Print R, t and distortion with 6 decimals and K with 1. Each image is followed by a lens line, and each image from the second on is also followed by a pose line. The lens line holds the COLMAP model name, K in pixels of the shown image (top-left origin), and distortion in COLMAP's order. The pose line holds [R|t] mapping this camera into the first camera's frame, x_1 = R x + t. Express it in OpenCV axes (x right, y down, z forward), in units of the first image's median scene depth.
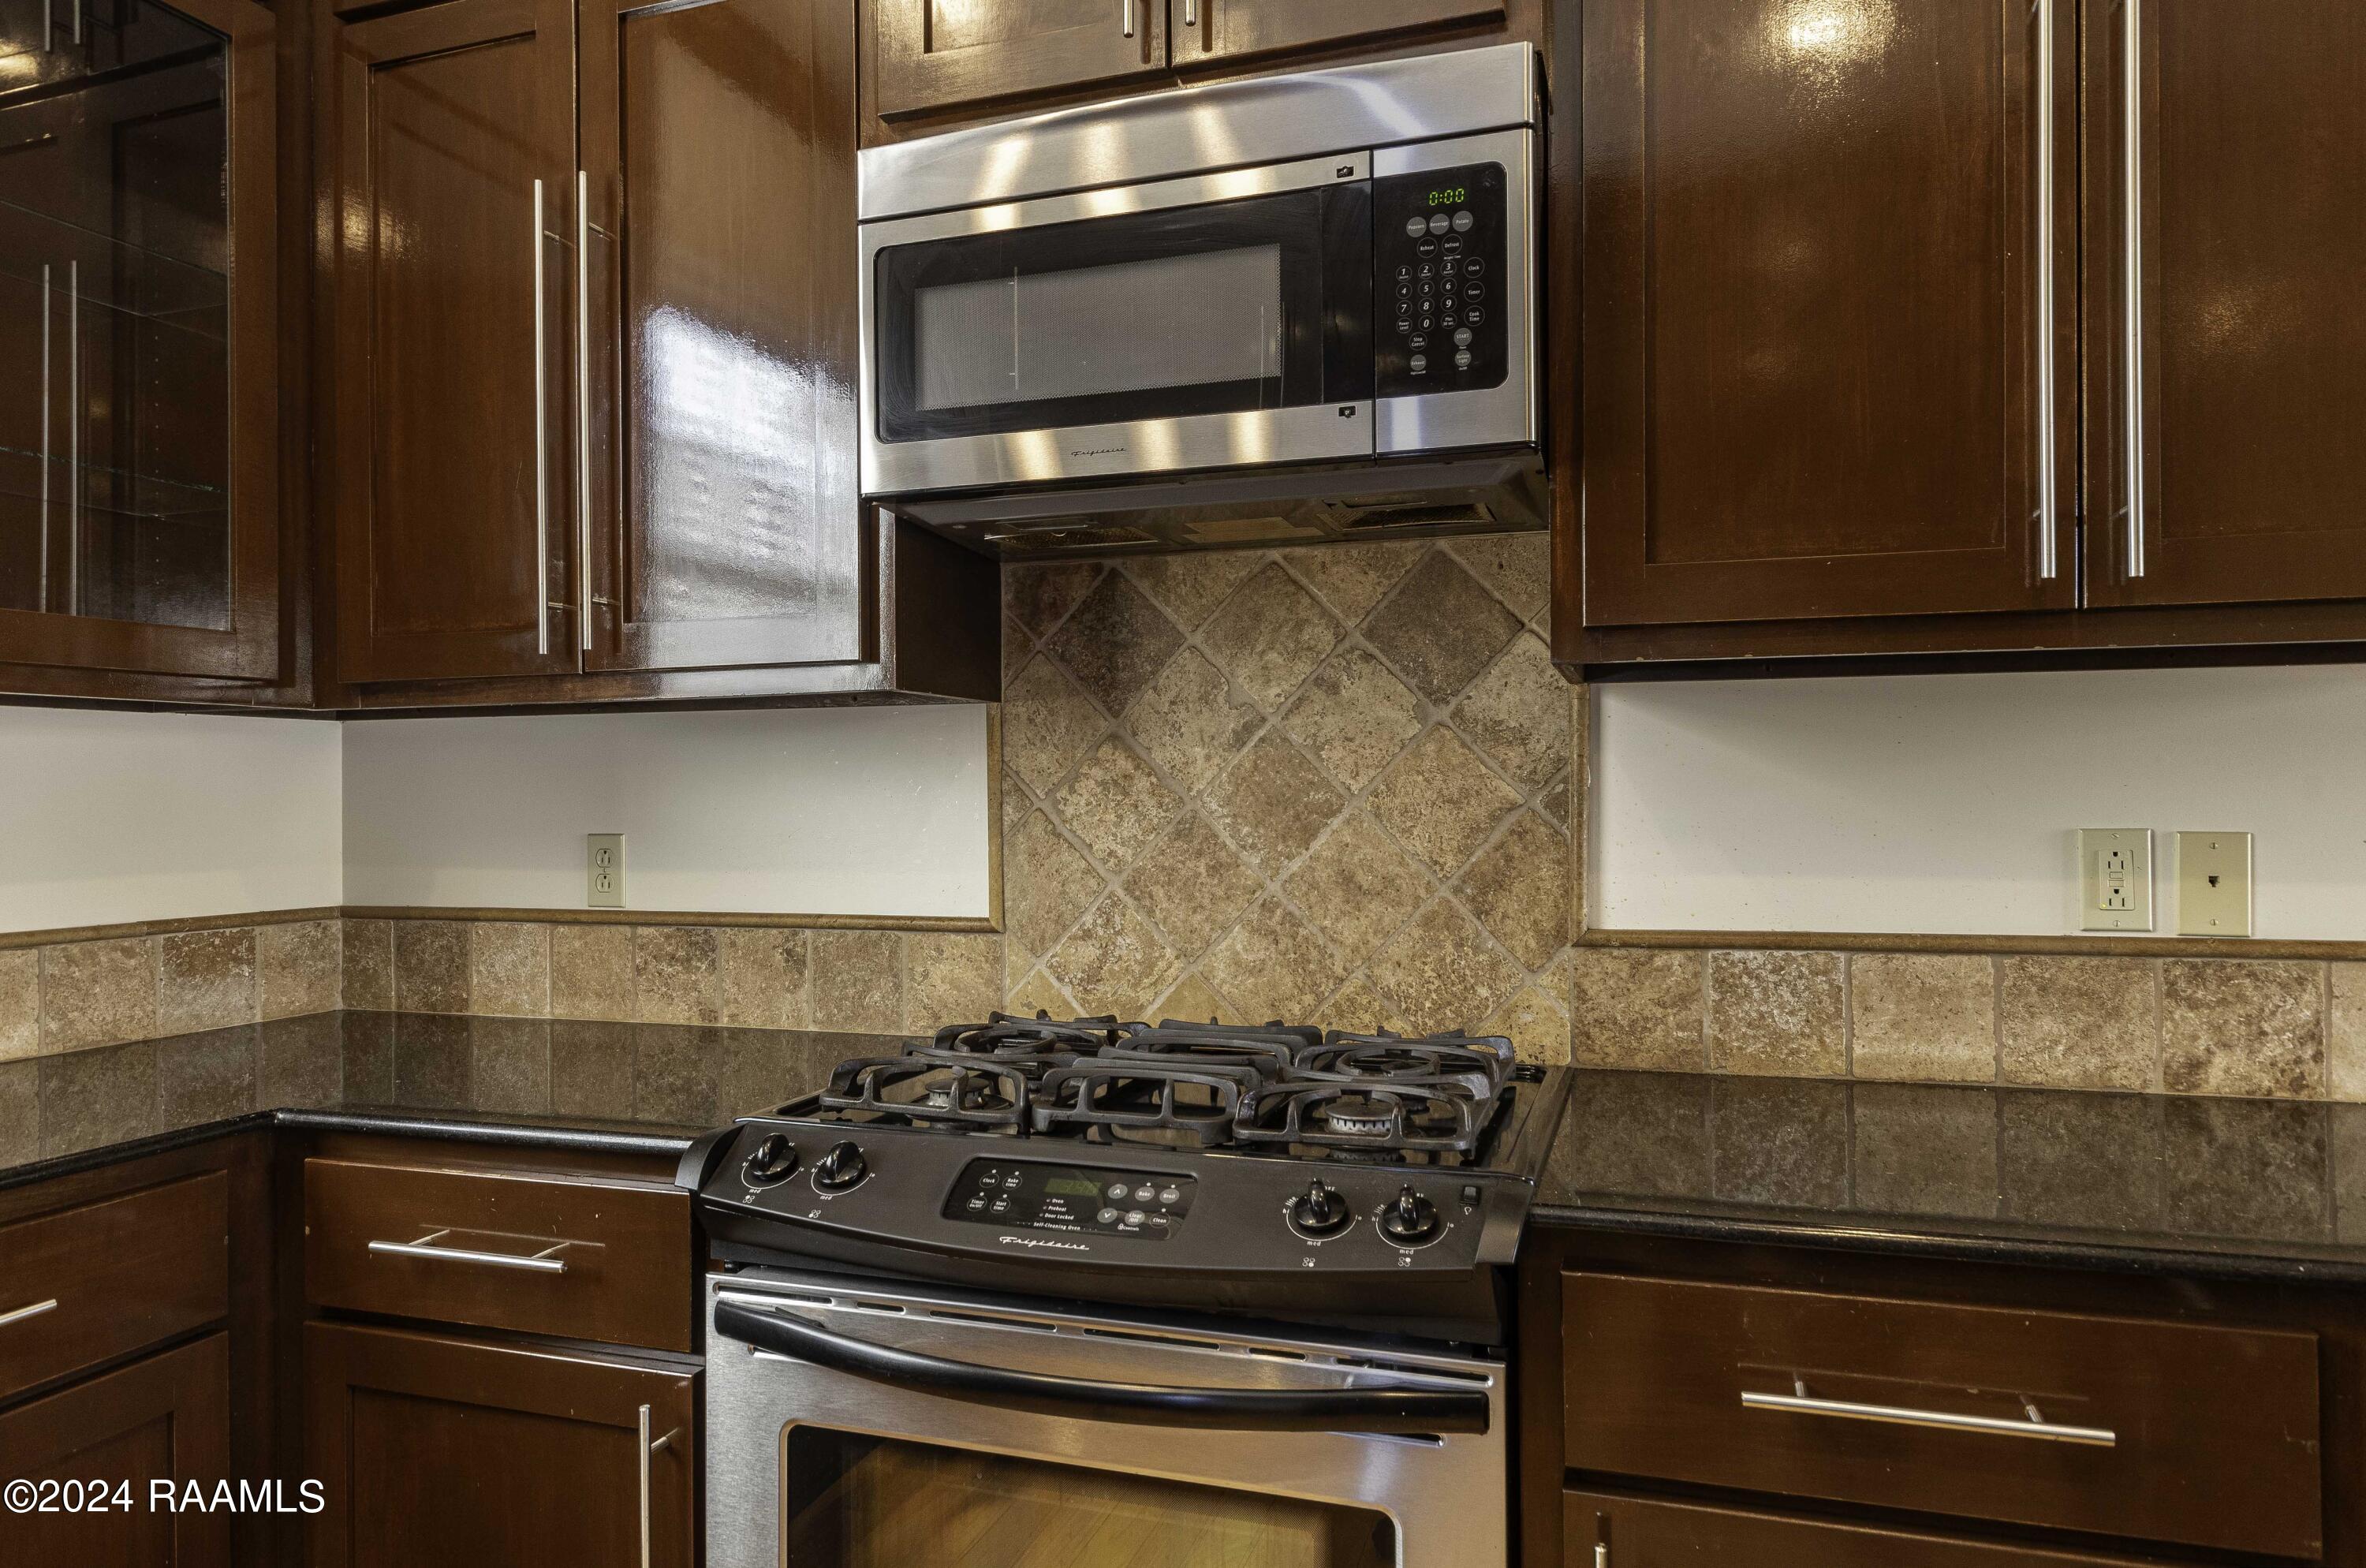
lens RADIAL K [[1459.2, 0, 1225.7], [0, 1459.2, 789.6], [0, 0, 1]] dist [-0.001597, 0.000361]
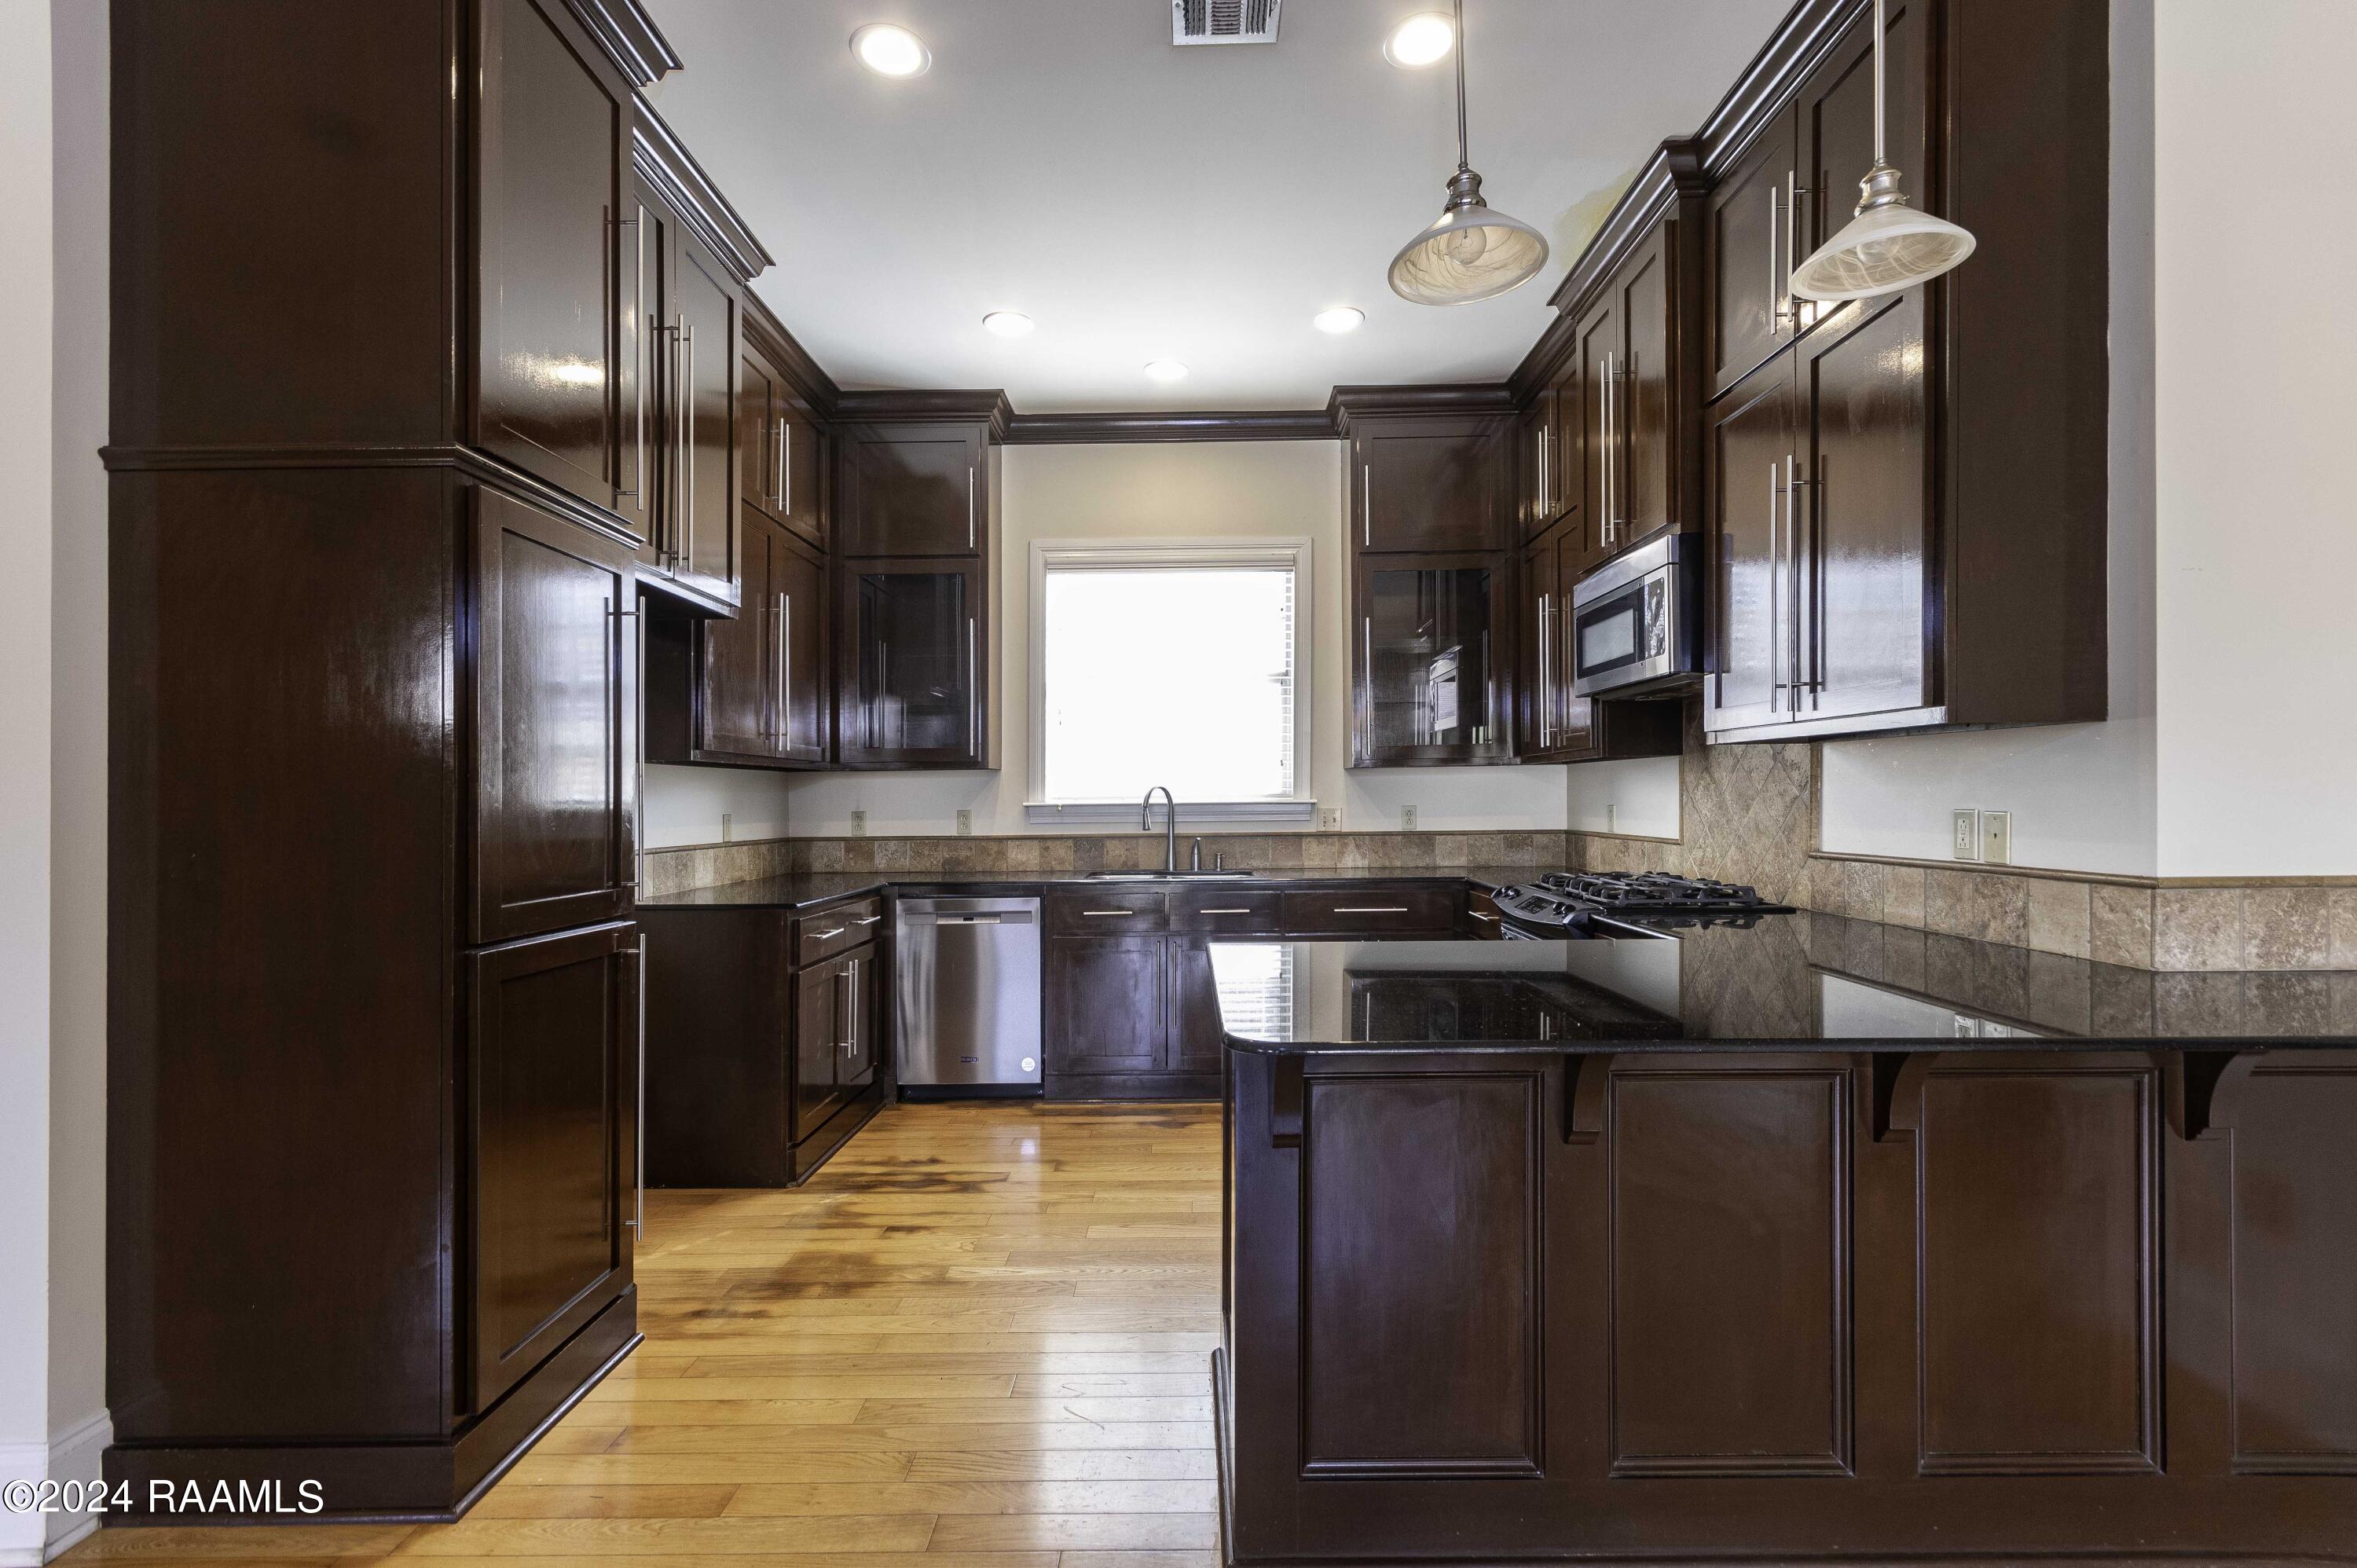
lens RADIAL K [[1062.3, 0, 1189.5], [0, 1062.3, 798.5], [0, 0, 1]] dist [-0.000253, -0.000281]
pose [[0.305517, 0.006312, -0.952166, 1.496833], [0.012067, 0.999872, 0.010500, -0.015535], [0.952110, -0.014698, 0.305402, -0.435580]]
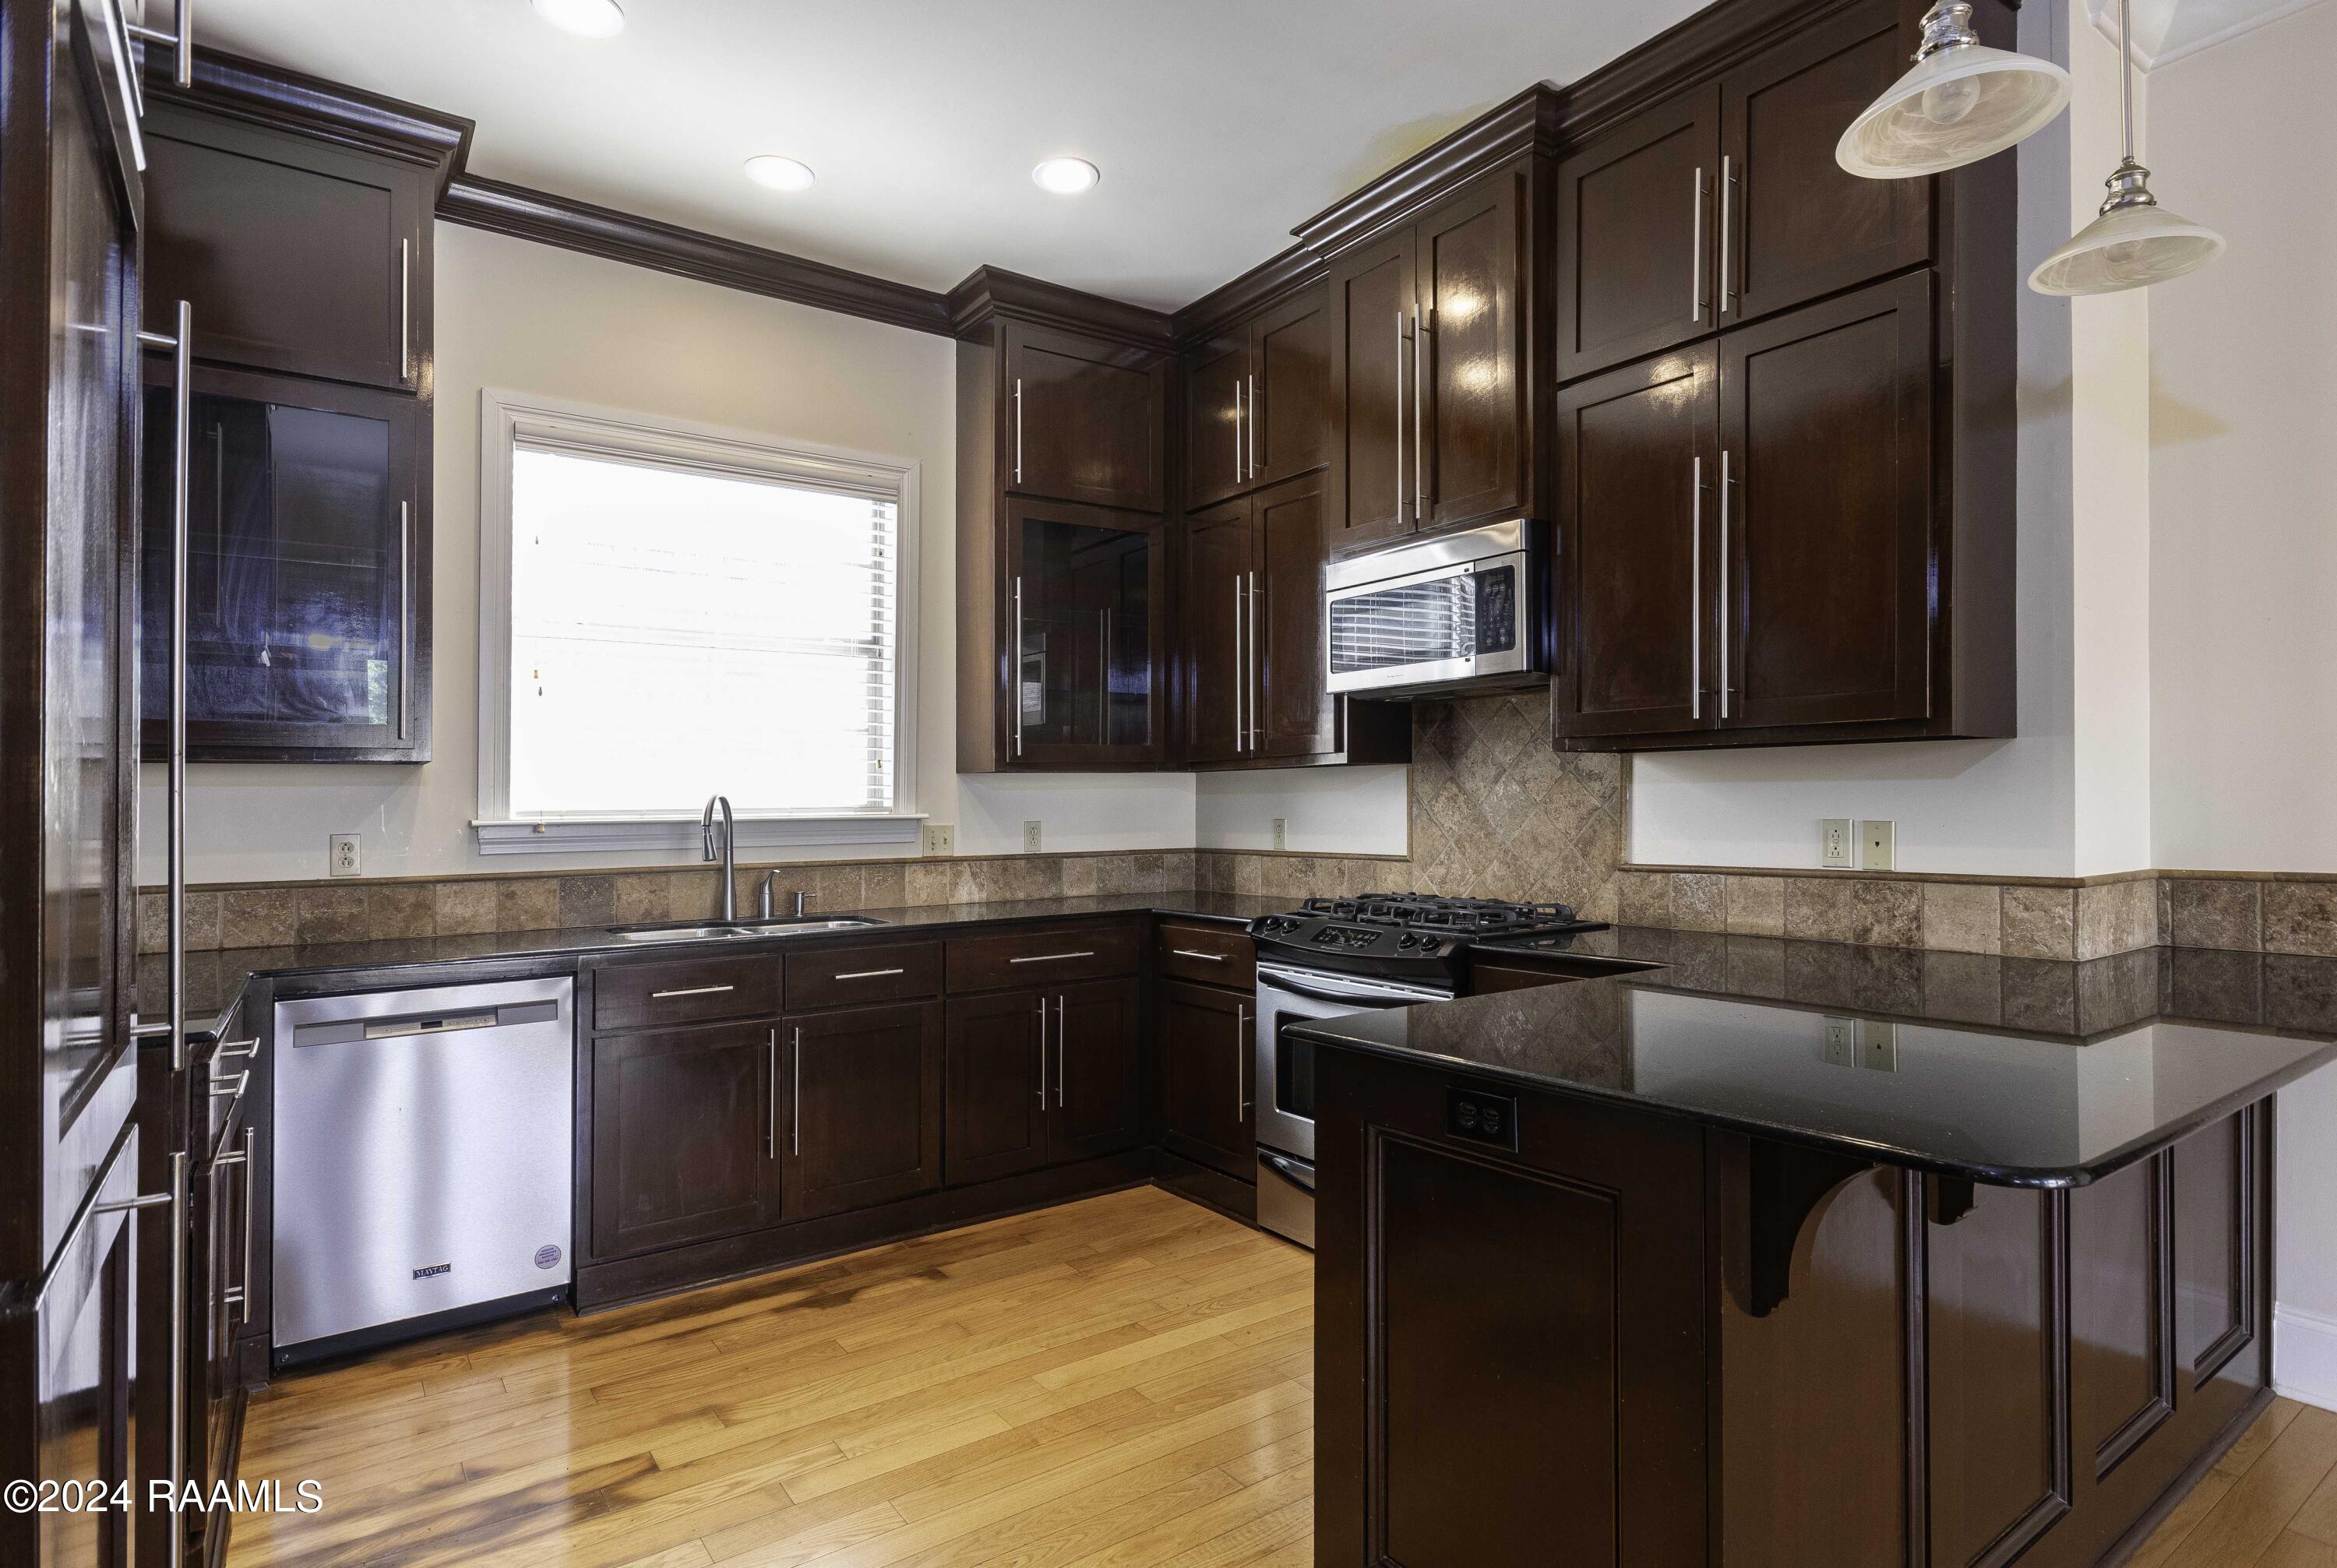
lens RADIAL K [[1224.5, 0, 1195.9], [0, 1224.5, 794.0], [0, 0, 1]] dist [-0.001395, 0.001094]
pose [[0.810342, -0.005459, -0.585932, 0.793618], [0.006550, 0.999979, -0.000258, -0.013995], [0.585921, -0.003629, 0.810360, -0.880833]]
